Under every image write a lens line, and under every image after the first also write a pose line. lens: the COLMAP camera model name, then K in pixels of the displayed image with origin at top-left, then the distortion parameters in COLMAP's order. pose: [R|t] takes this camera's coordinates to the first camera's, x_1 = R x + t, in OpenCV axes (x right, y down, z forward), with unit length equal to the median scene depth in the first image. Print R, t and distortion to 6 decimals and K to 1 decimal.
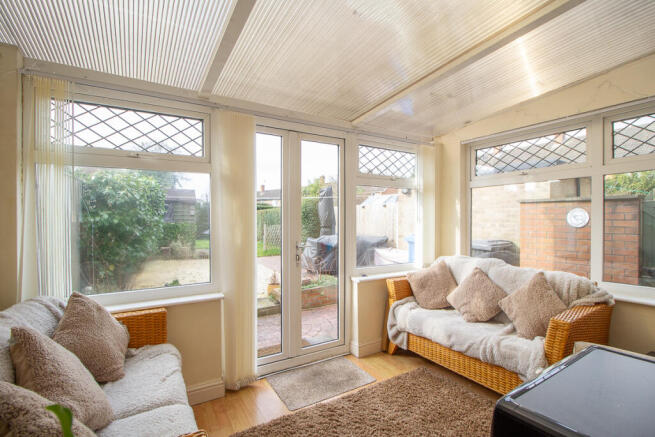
lens RADIAL K [[308.9, 0, 333.0], [0, 308.9, 217.2], [0, 0, 1]] dist [-0.001930, -0.000236]
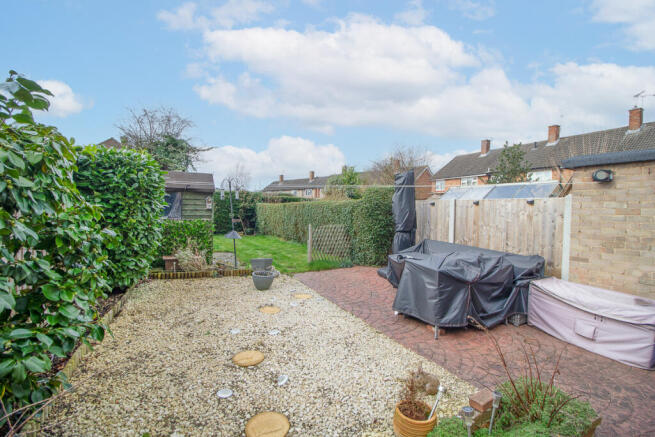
lens RADIAL K [[308.9, 0, 333.0], [0, 308.9, 217.2], [0, 0, 1]] dist [-0.001930, -0.000236]
pose [[0.998359, 0.019899, -0.053694, -0.140337], [-0.018339, 0.999400, 0.029396, -0.015448], [0.054246, -0.028363, 0.998125, 0.325077]]
